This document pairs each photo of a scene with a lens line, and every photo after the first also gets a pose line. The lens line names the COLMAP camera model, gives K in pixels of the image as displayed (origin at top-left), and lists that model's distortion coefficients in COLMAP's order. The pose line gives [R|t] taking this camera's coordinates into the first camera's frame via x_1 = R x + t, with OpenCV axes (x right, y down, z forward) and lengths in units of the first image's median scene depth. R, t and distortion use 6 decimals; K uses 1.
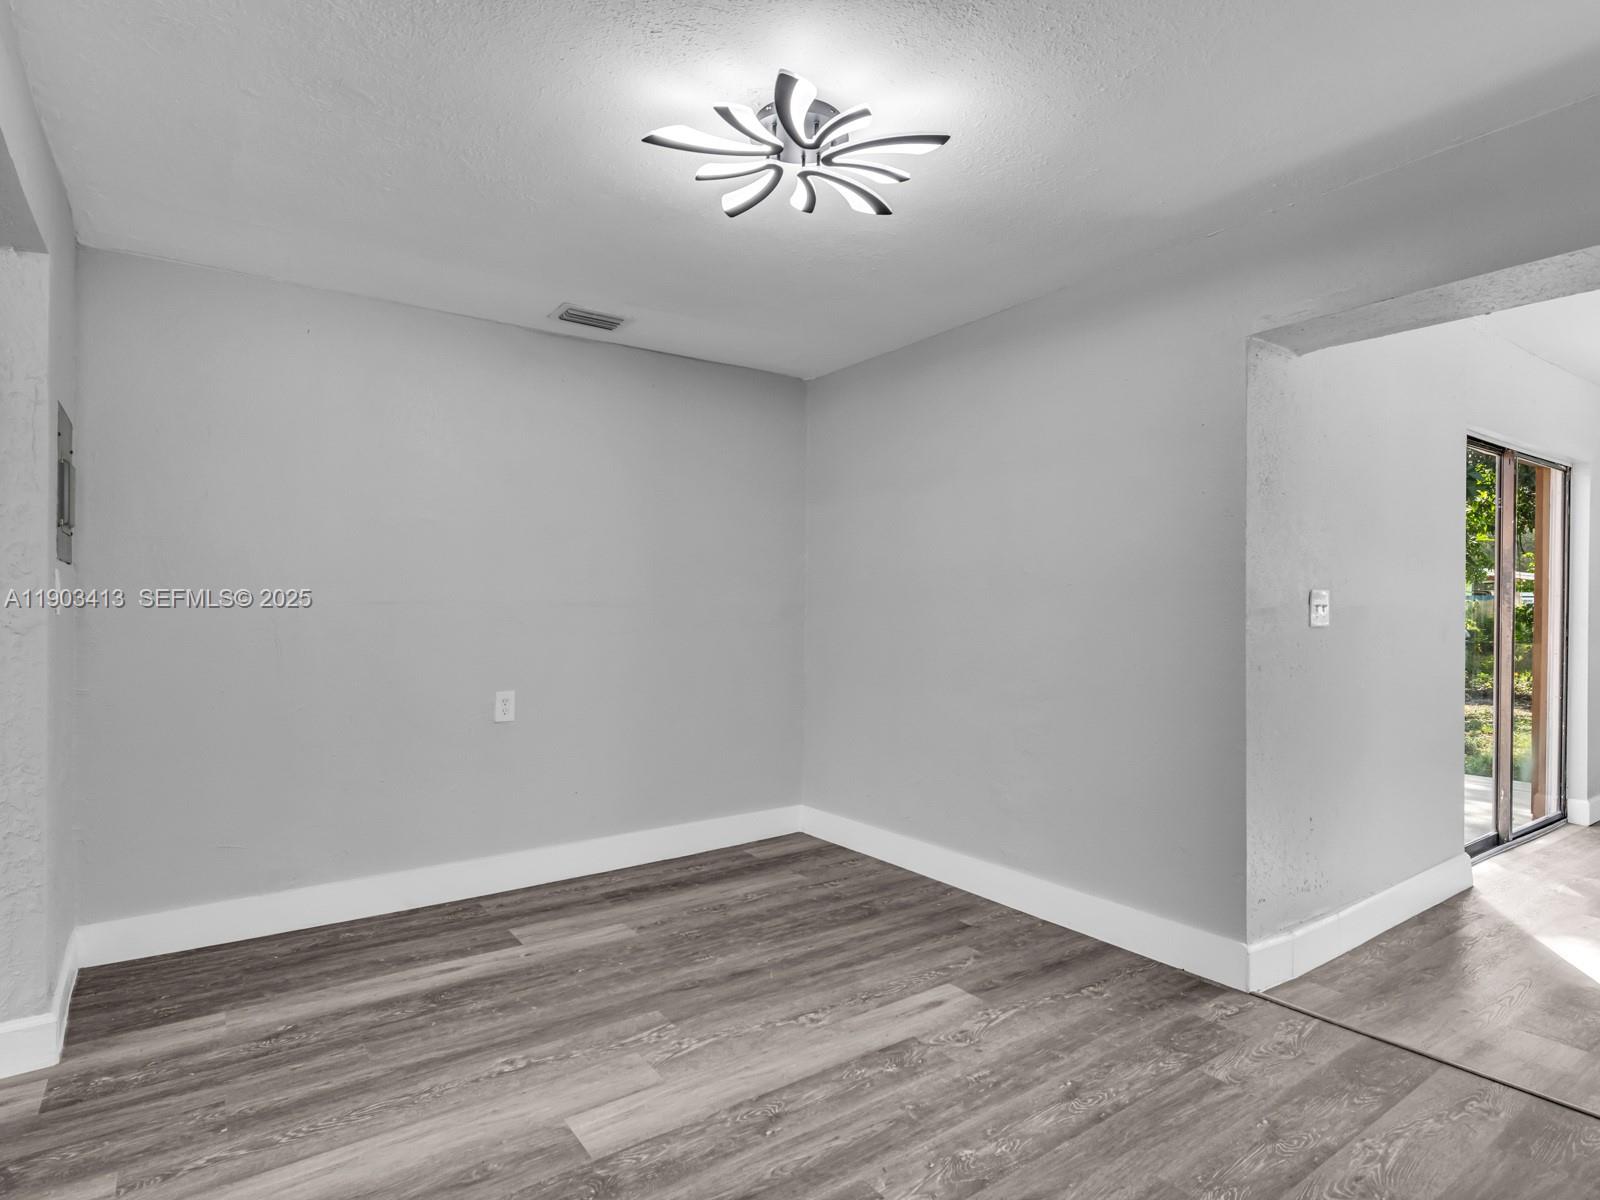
lens RADIAL K [[883.4, 0, 787.5], [0, 883.4, 604.4], [0, 0, 1]] dist [-0.002049, -0.000040]
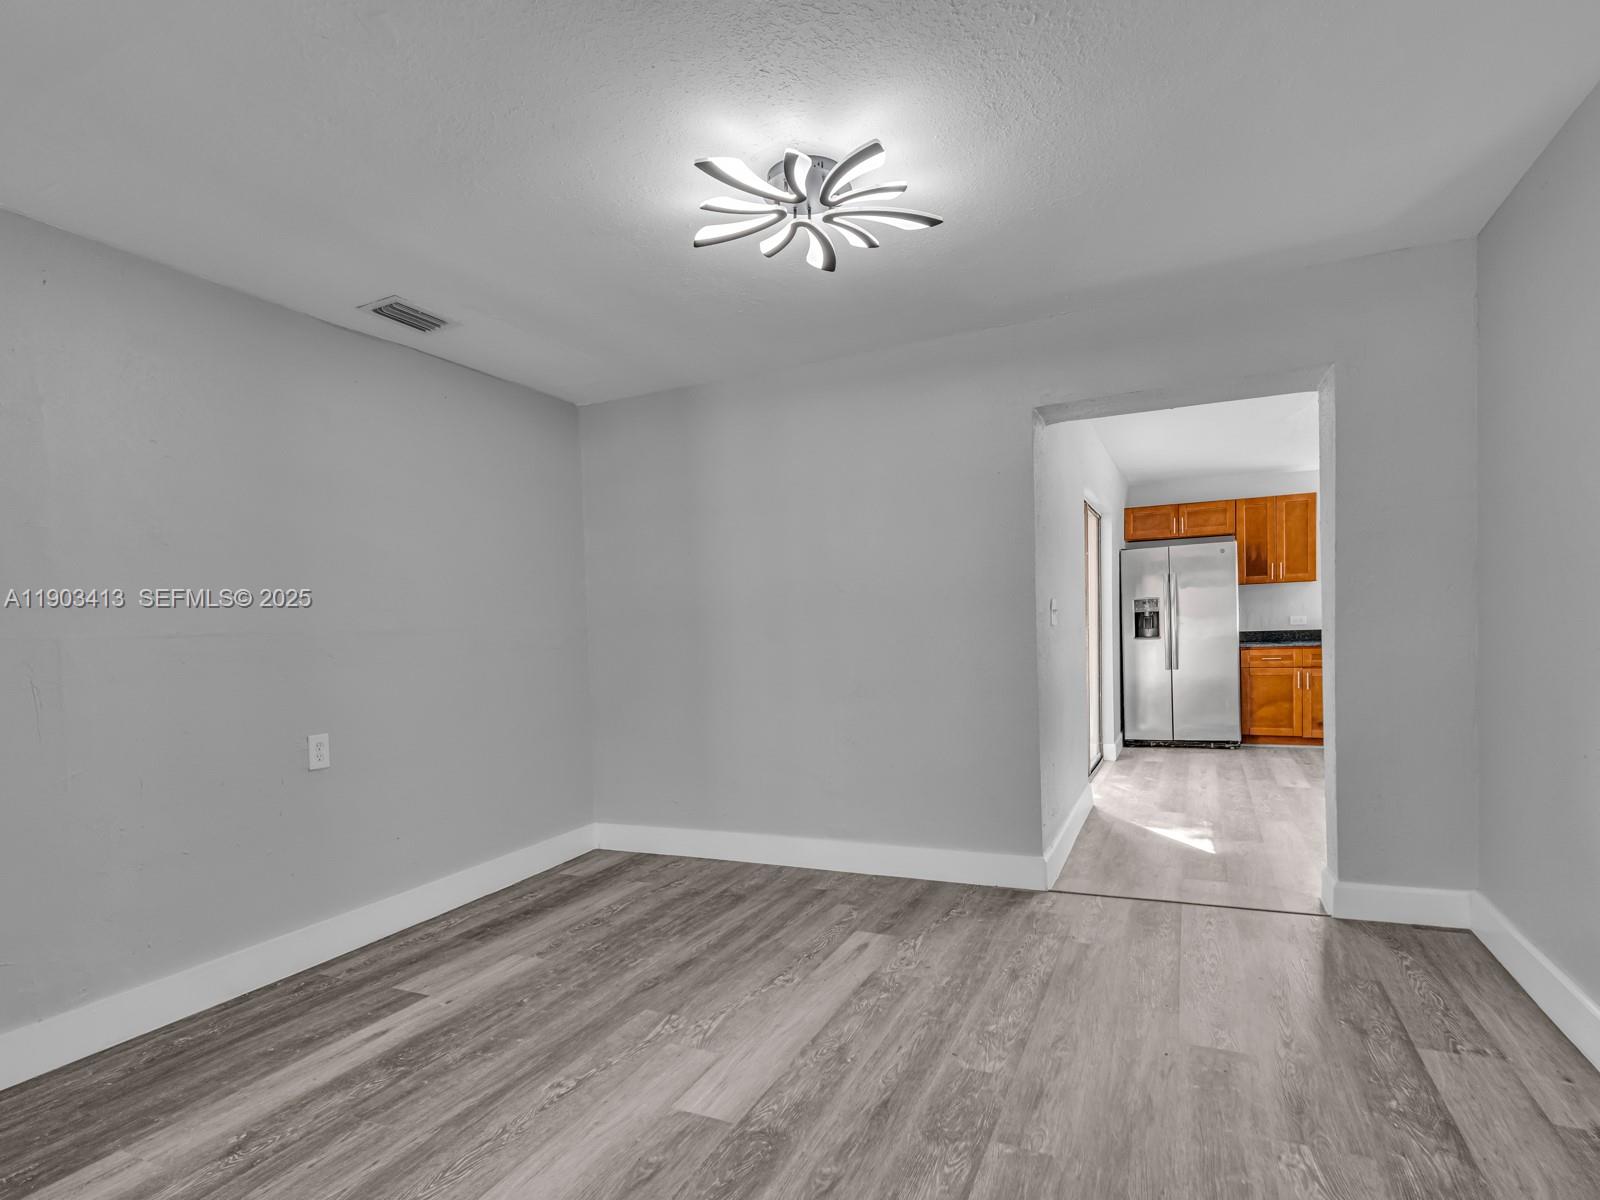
lens RADIAL K [[858.3, 0, 771.7], [0, 858.3, 677.1], [0, 0, 1]] dist [0.000576, -0.000313]
pose [[0.870192, -0.059775, 0.489074, -0.421964], [0.037773, 0.997786, 0.054741, 0.014460], [-0.491263, -0.029161, 0.870523, 0.045099]]
